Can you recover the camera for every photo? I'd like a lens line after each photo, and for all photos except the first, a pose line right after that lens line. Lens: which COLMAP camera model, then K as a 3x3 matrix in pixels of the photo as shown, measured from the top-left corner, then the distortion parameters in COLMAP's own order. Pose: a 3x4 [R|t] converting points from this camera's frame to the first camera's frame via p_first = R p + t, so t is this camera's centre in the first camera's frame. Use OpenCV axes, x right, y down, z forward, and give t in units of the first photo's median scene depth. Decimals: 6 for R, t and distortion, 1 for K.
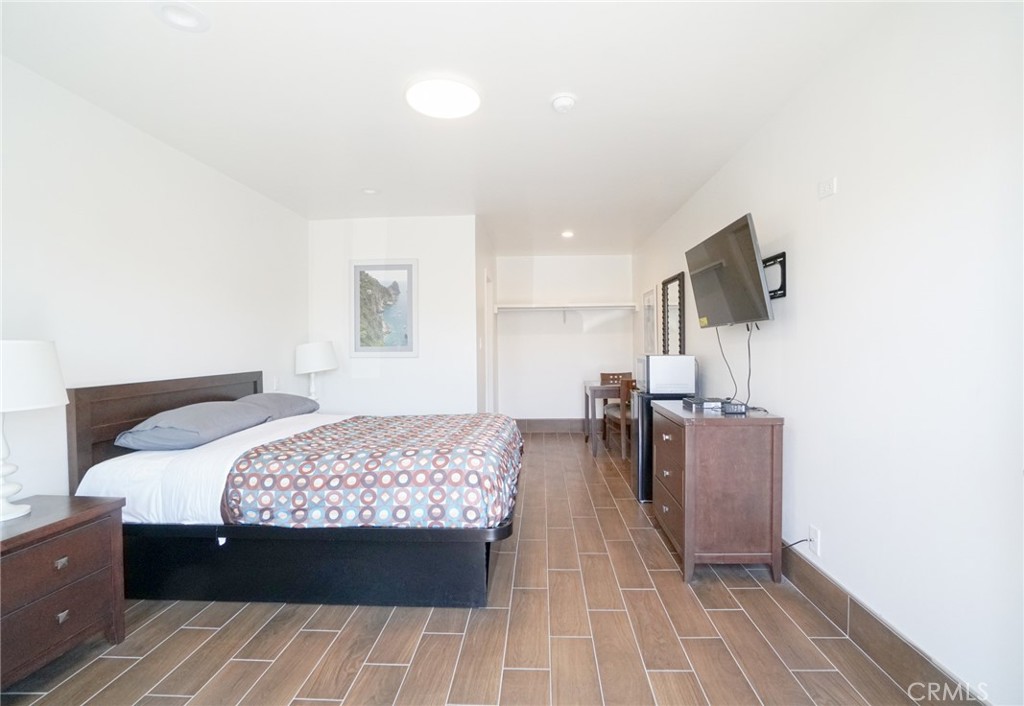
lens RADIAL K [[473.5, 0, 514.3], [0, 473.5, 344.8], [0, 0, 1]] dist [-0.040802, 0.010283]
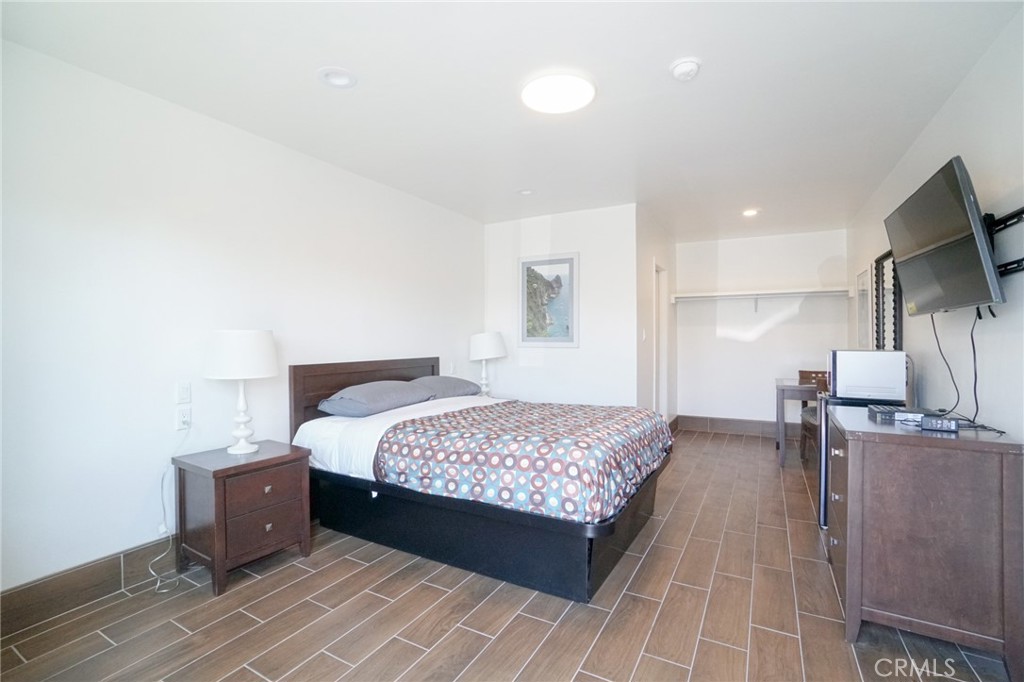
lens RADIAL K [[459.9, 0, 497.3], [0, 459.9, 332.0], [0, 0, 1]] dist [-0.057793, 0.019901]
pose [[0.889617, 0.003370, -0.456695, 0.178815], [-0.007681, 0.999942, -0.007583, 0.001839], [0.456642, 0.010253, 0.889591, 0.065307]]
